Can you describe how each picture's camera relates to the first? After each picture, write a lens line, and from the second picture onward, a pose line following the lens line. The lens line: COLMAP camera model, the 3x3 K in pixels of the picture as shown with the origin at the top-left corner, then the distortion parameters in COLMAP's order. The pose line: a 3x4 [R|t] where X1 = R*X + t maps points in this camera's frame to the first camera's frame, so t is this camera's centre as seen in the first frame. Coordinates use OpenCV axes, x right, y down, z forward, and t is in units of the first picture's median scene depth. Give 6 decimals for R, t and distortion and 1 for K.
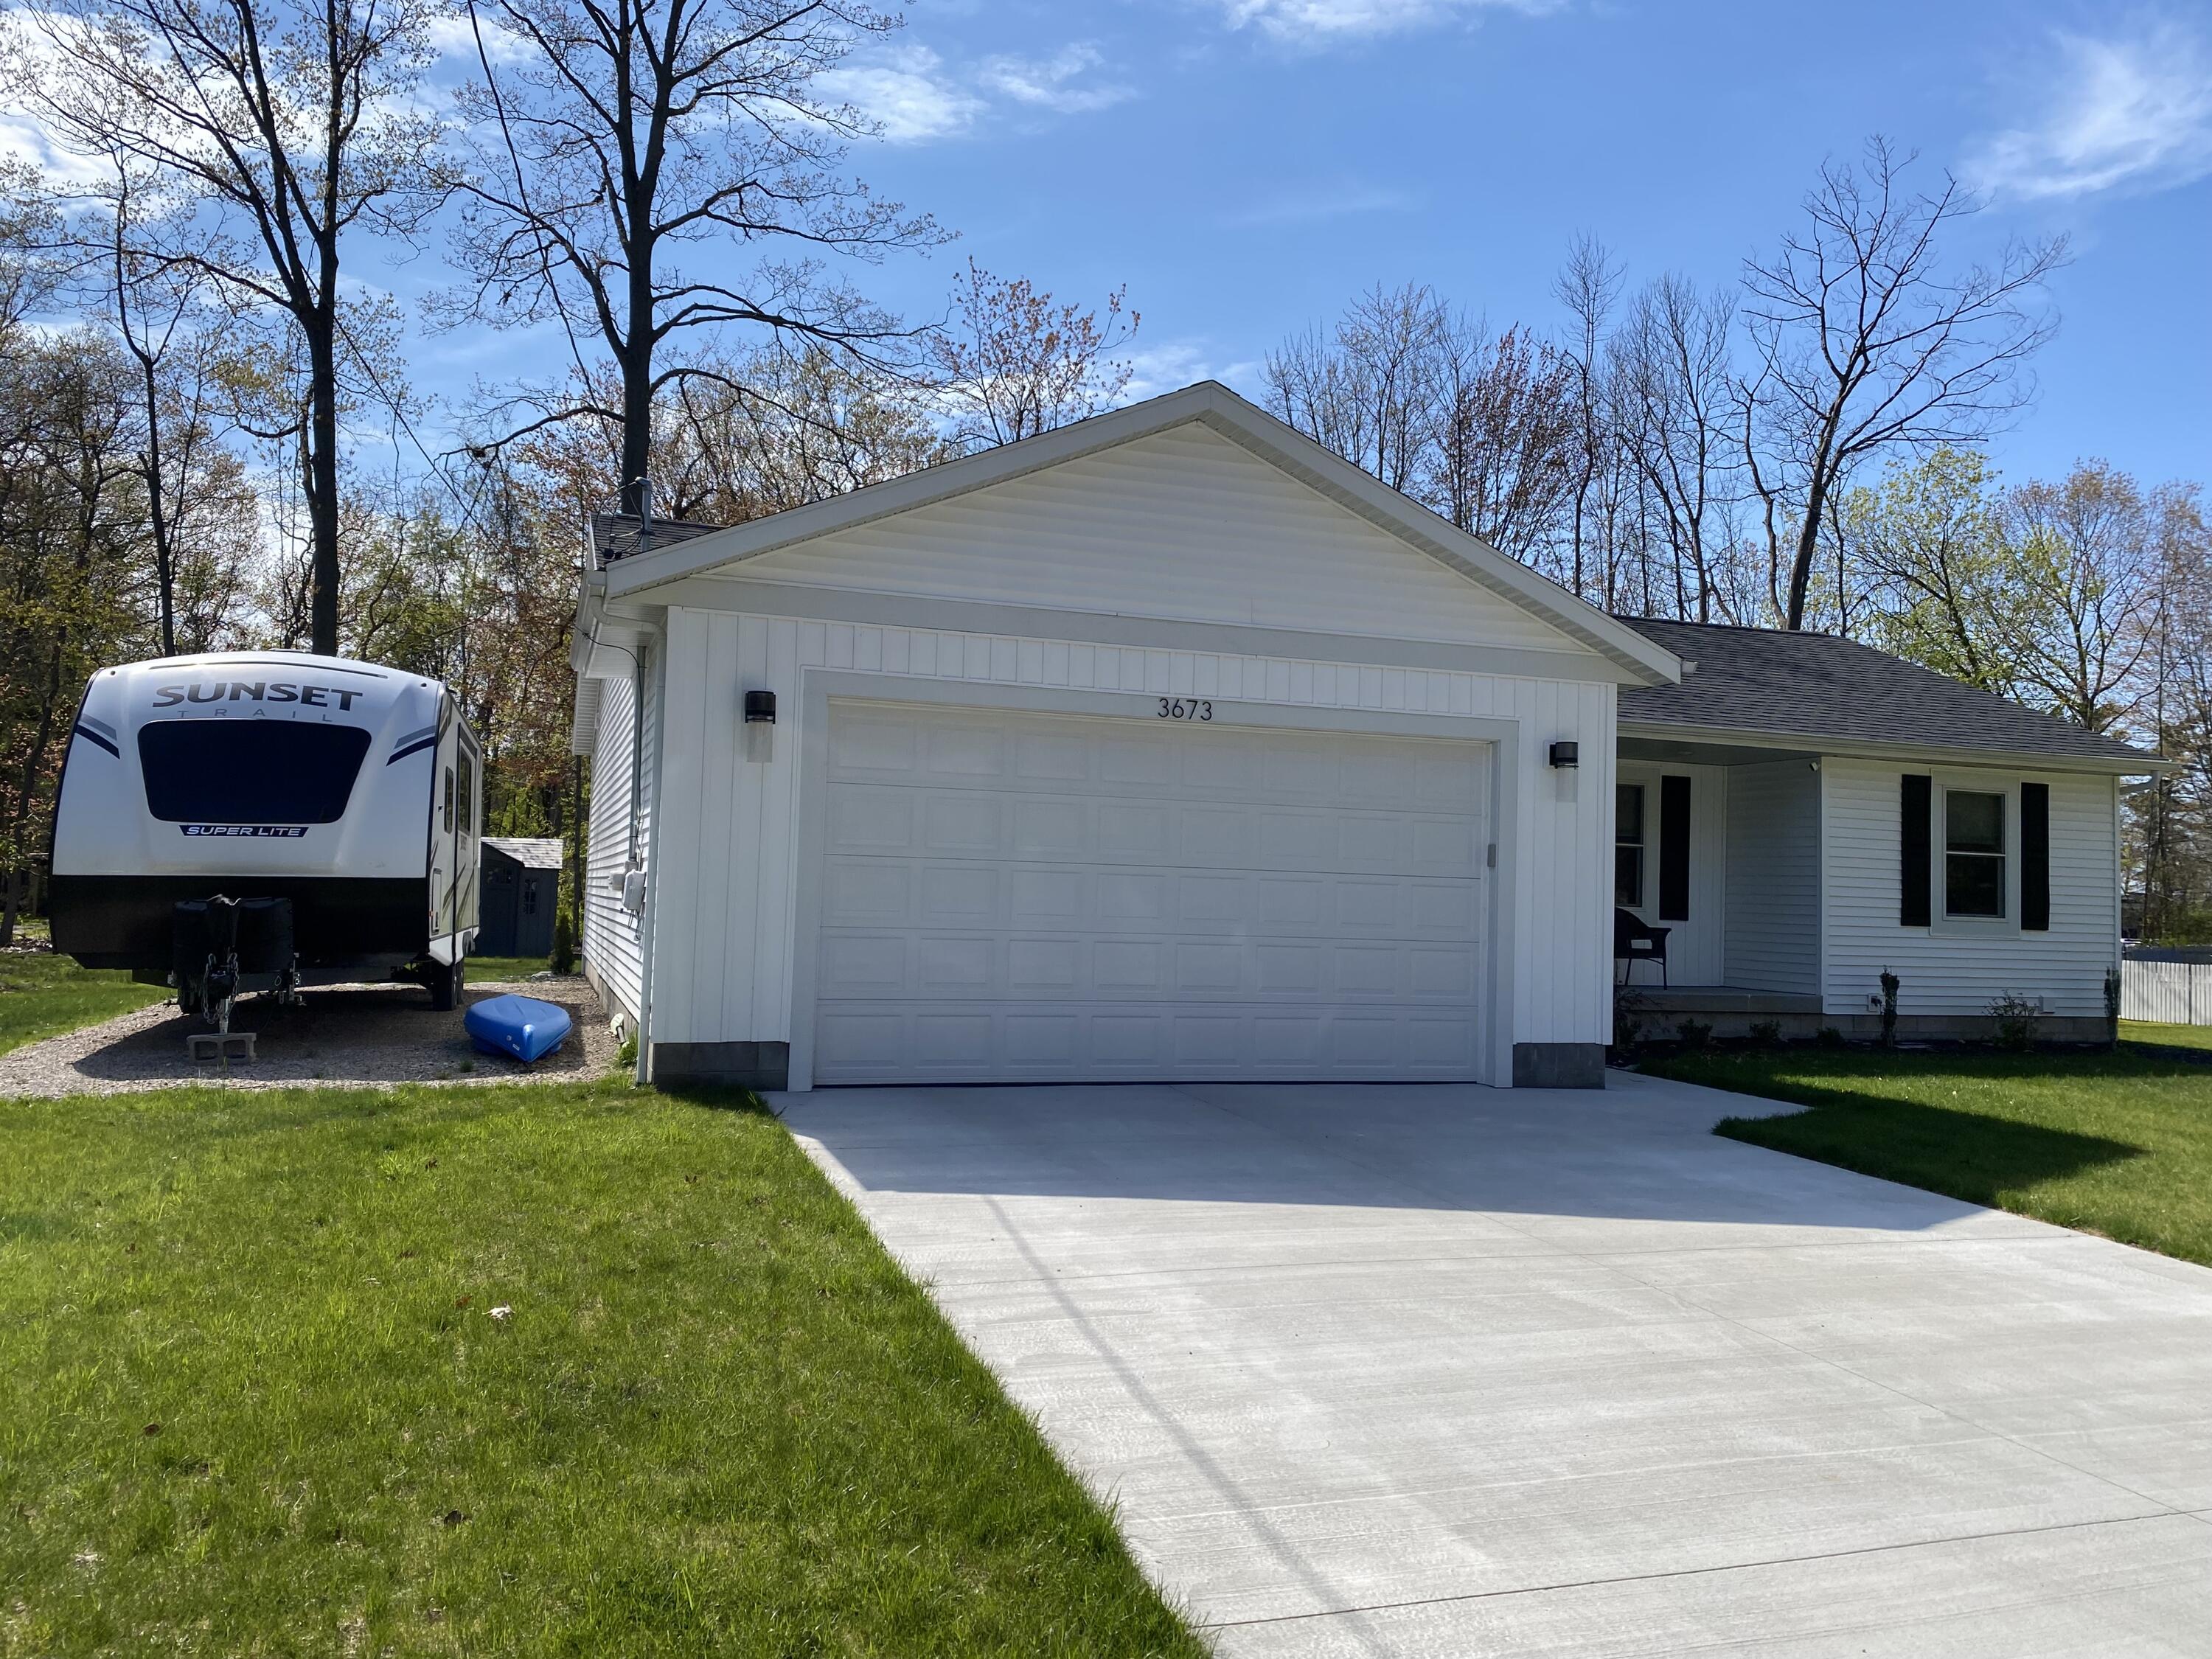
lens RADIAL K [[1717.8, 0, 1106.0], [0, 1717.8, 829.5], [0, 0, 1]] dist [0.002653, 0.000481]
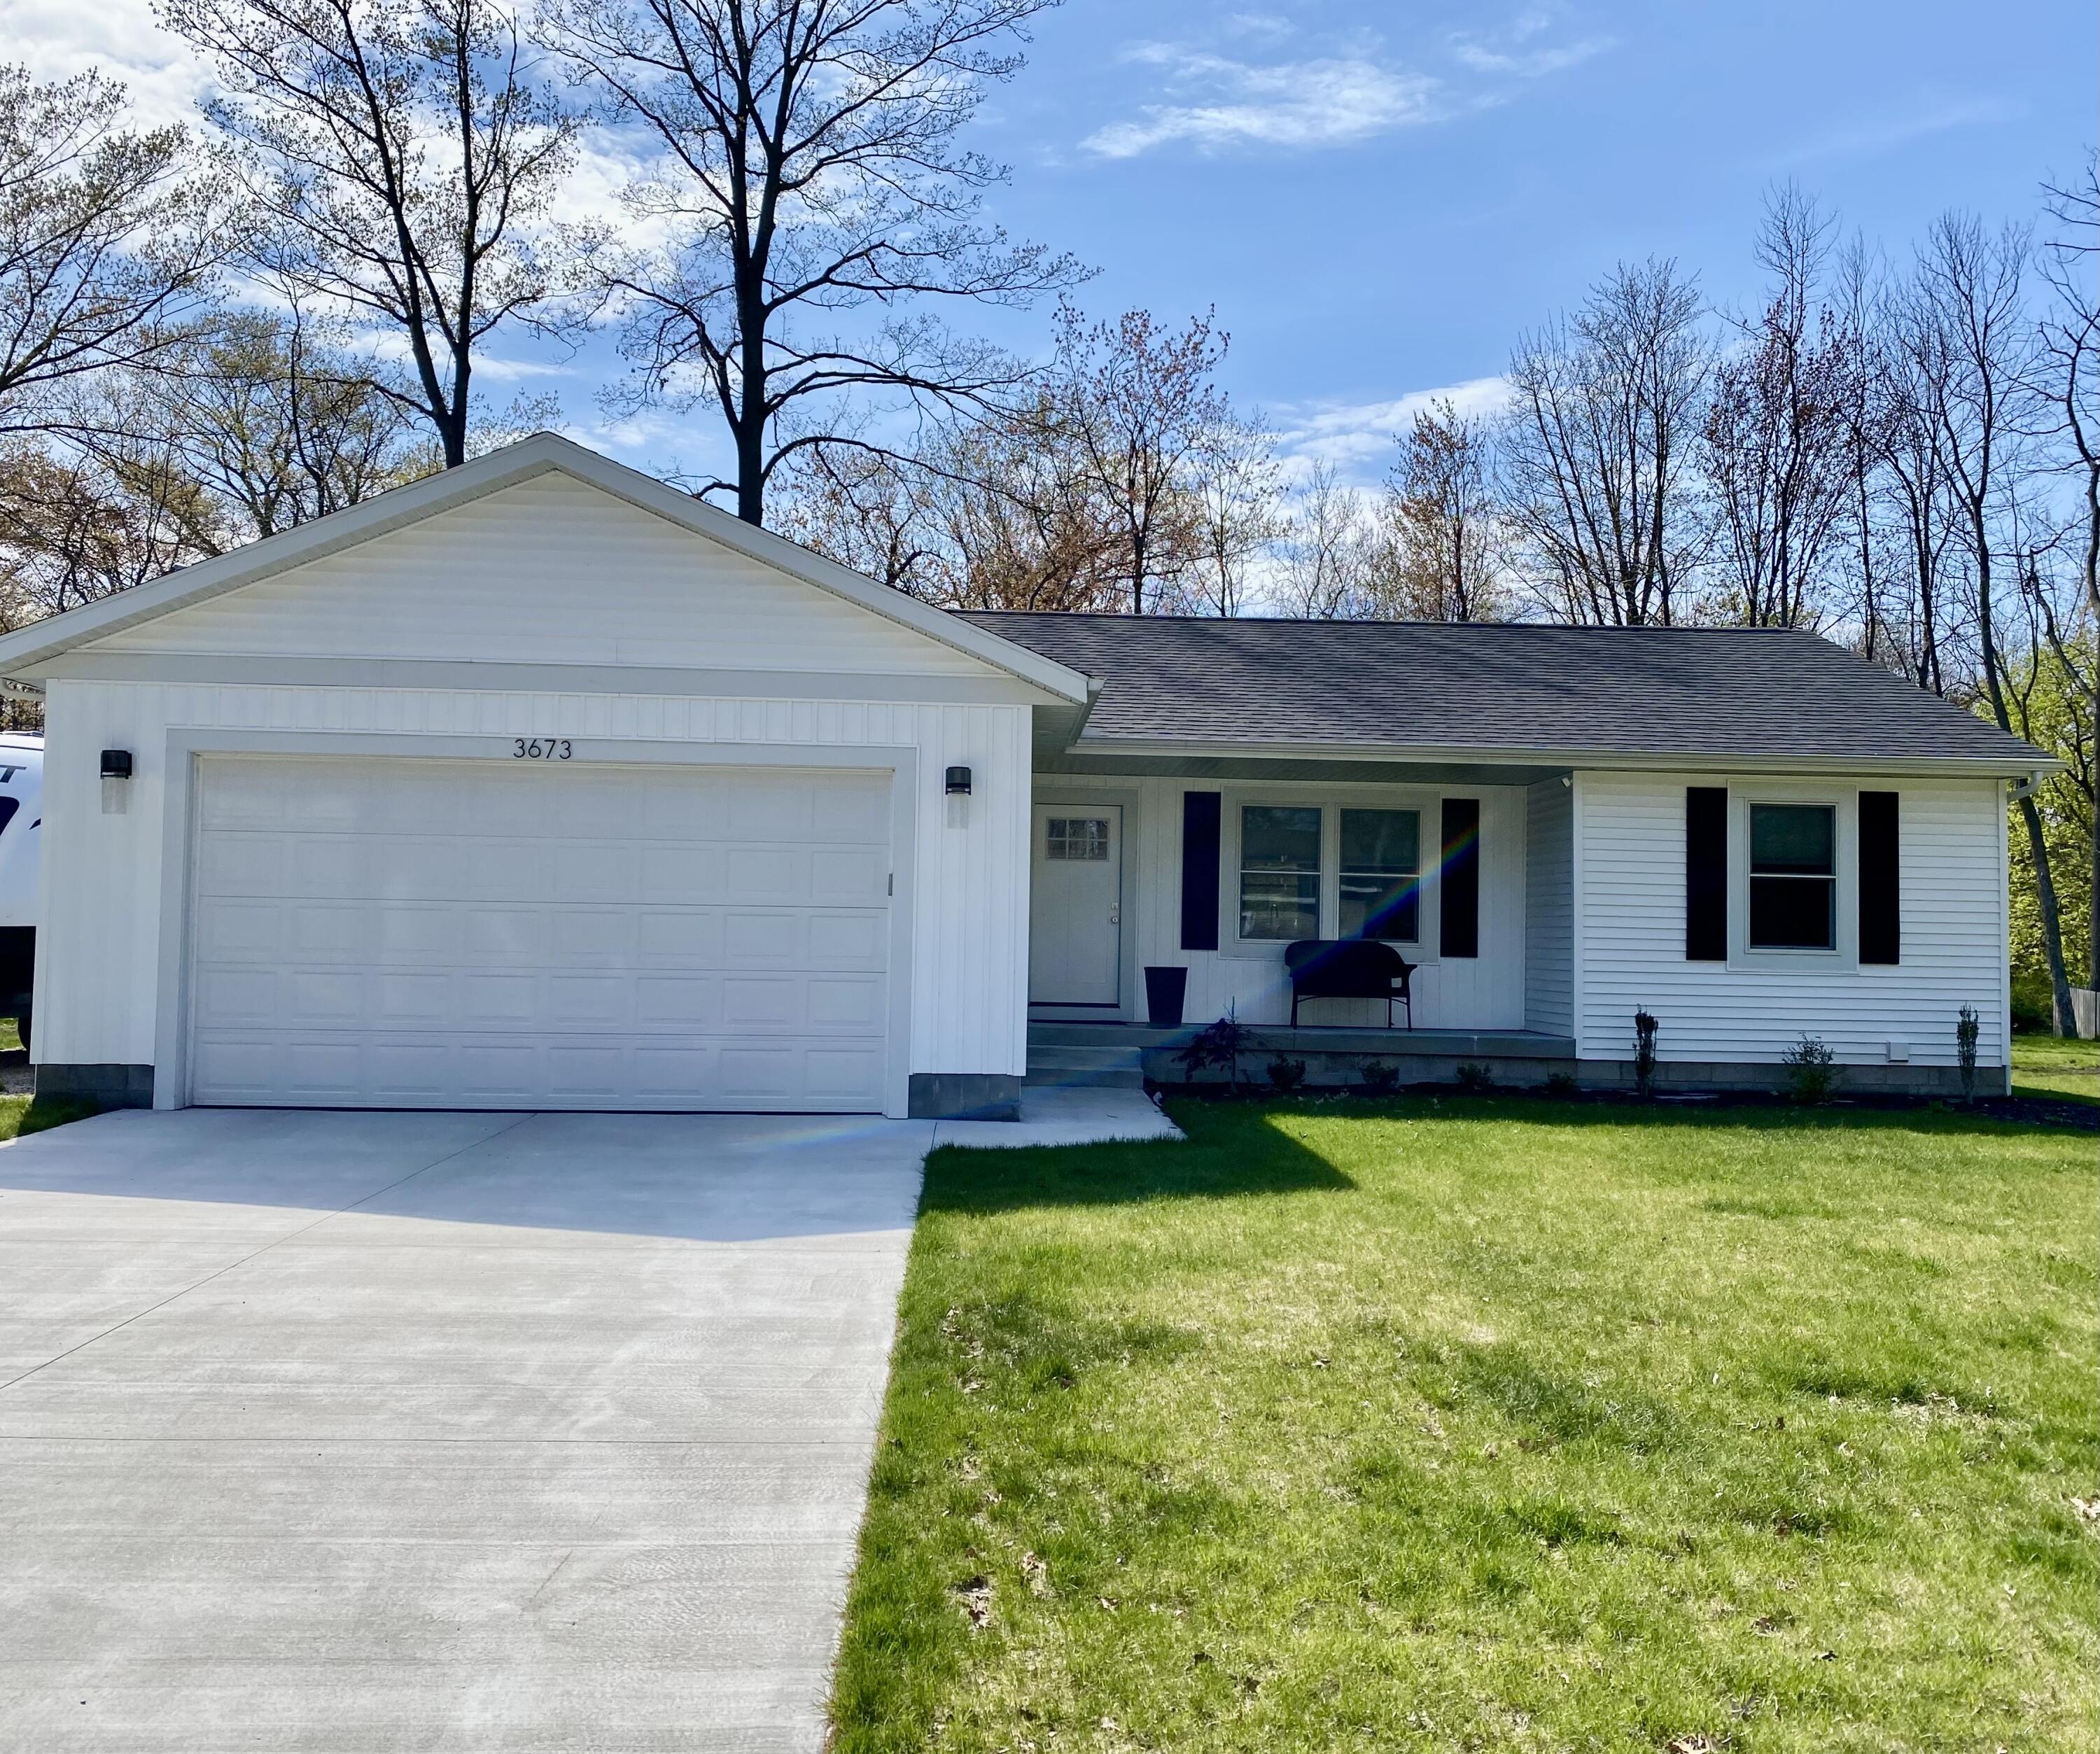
lens RADIAL K [[1823.5, 0, 1050.0], [0, 1823.5, 877.0], [0, 0, 1]] dist [0.007247, -0.010060]
pose [[0.958204, -0.024683, -0.285019, 0.416808], [0.022351, 0.999685, -0.011430, 0.017221], [0.285211, 0.004582, 0.958454, 0.018988]]
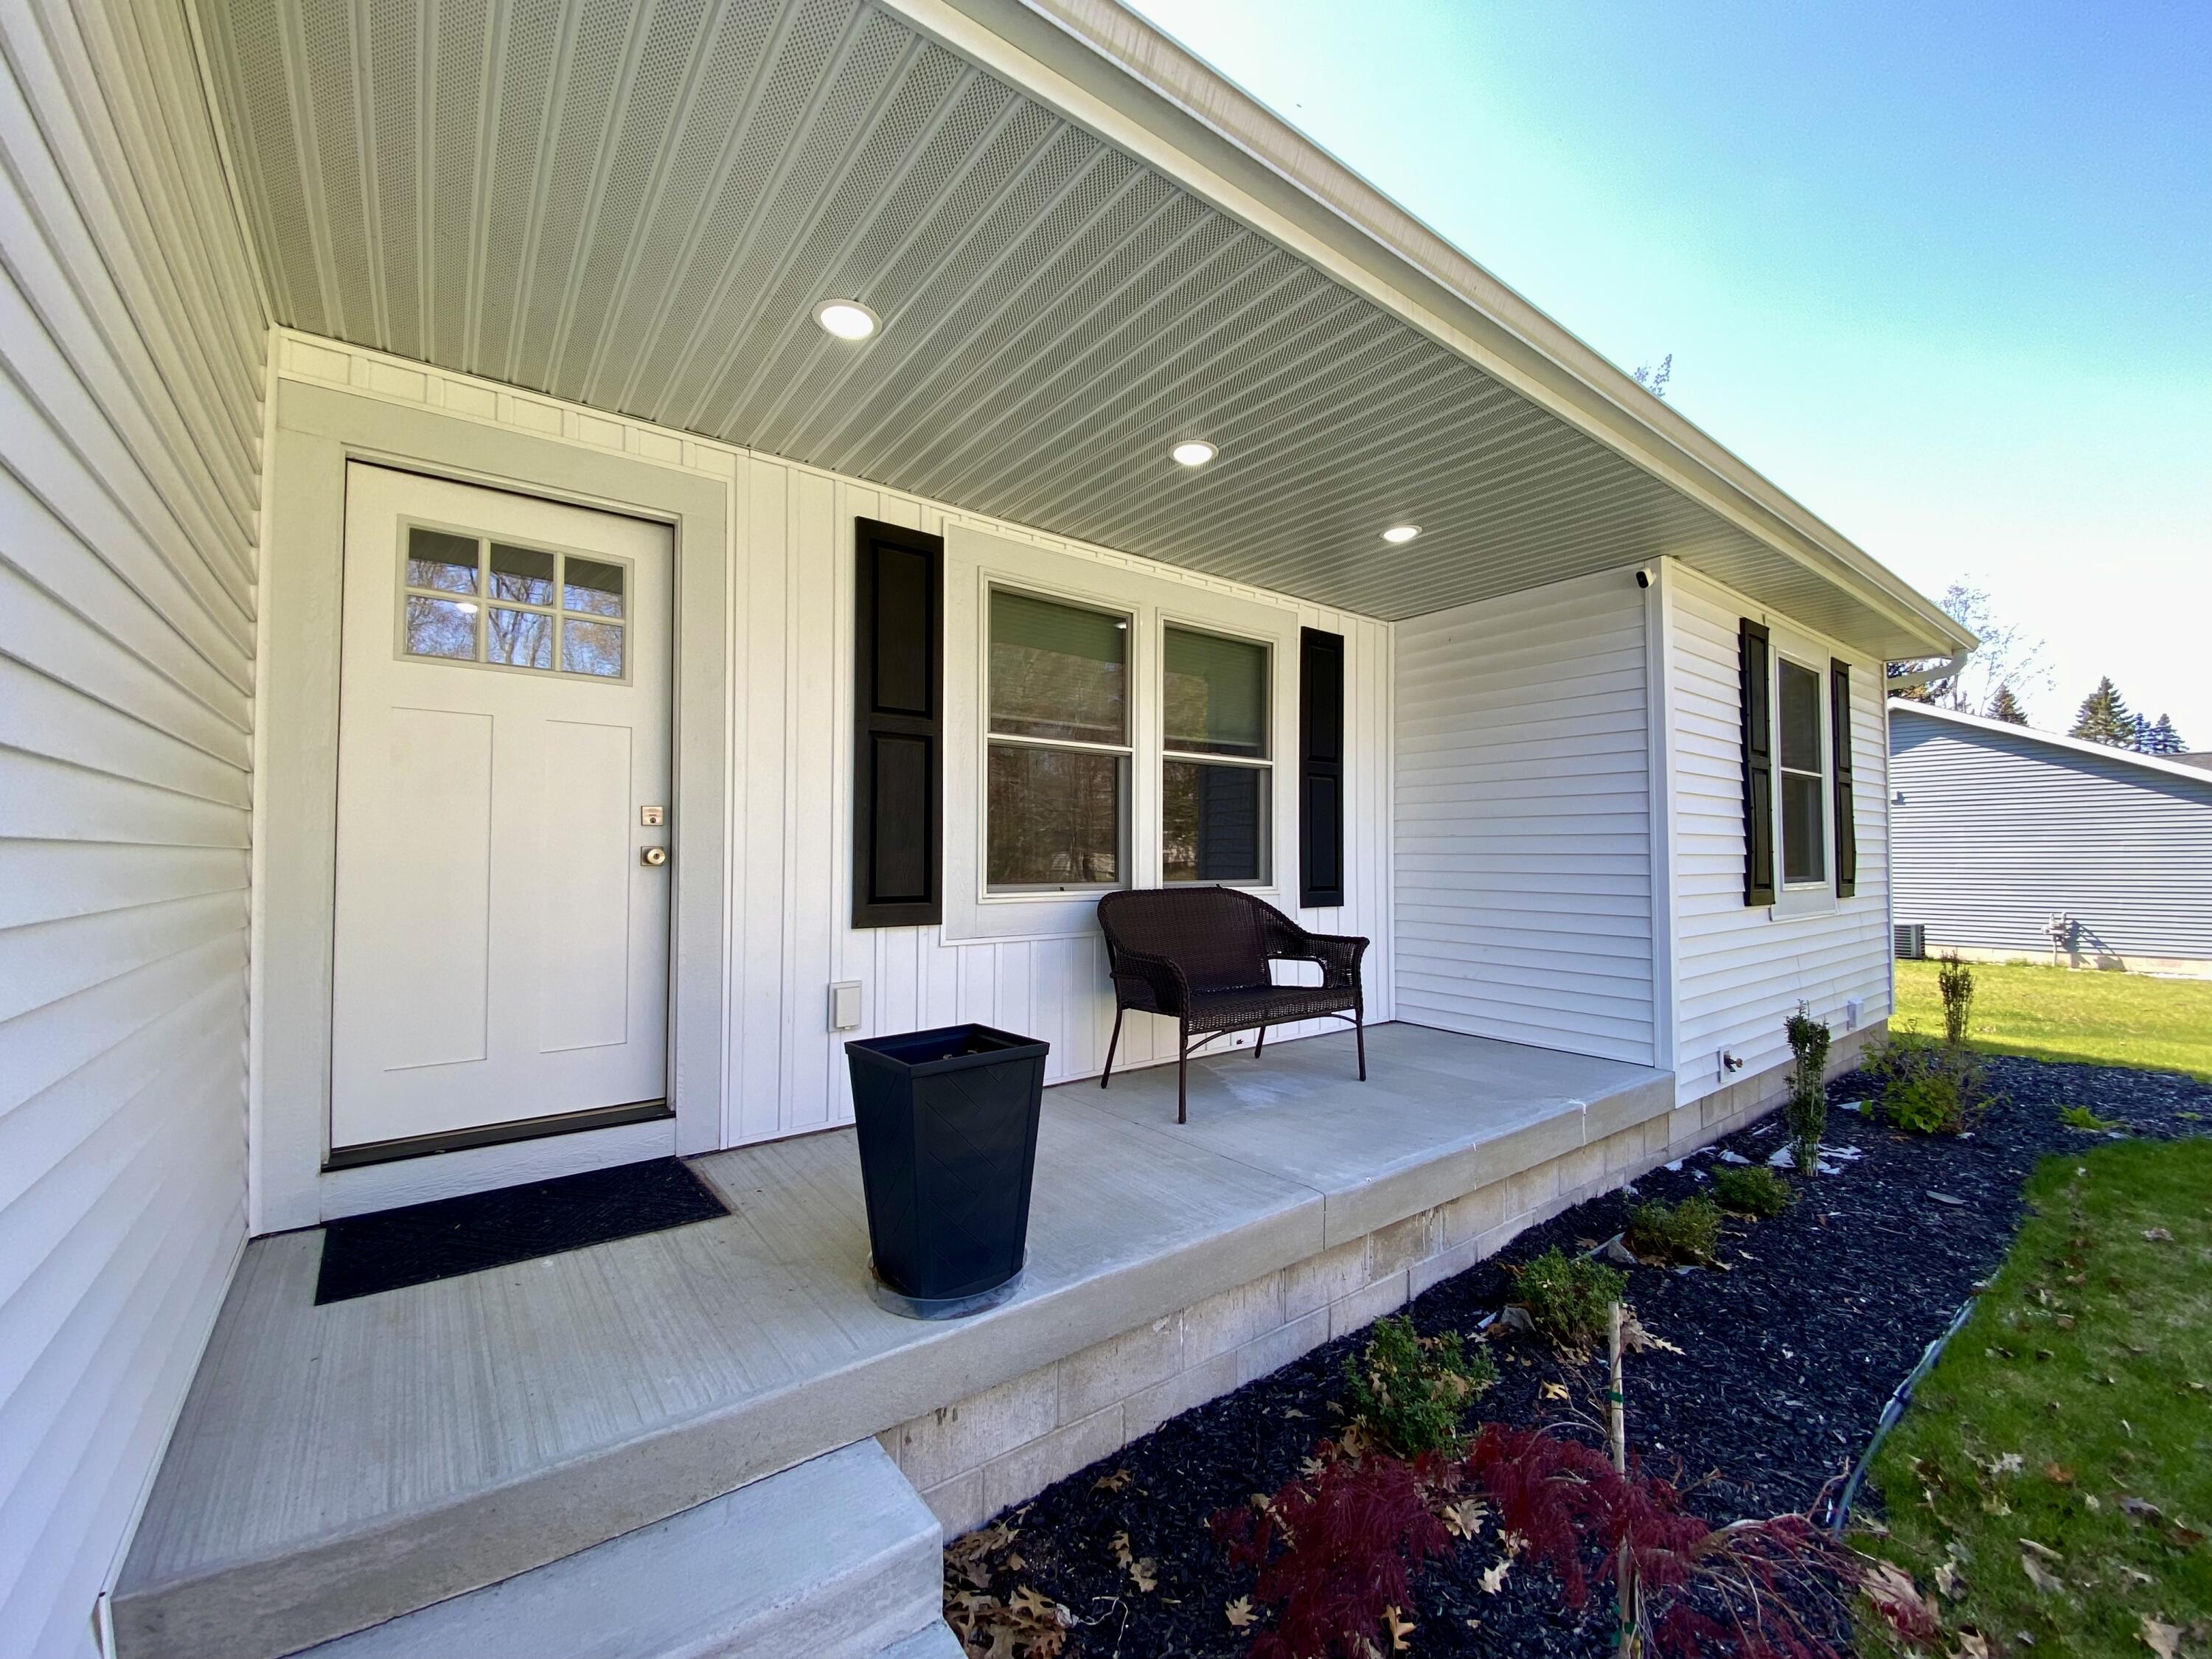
lens RADIAL K [[891.7, 0, 1106.0], [0, 891.7, 829.5], [0, 0, 1]] dist [-0.000091, -0.000007]
pose [[0.948669, -0.021508, 0.315539, 0.192692], [0.015374, 0.999642, 0.021917, 0.023447], [-0.315897, -0.015941, 0.948660, 0.803033]]
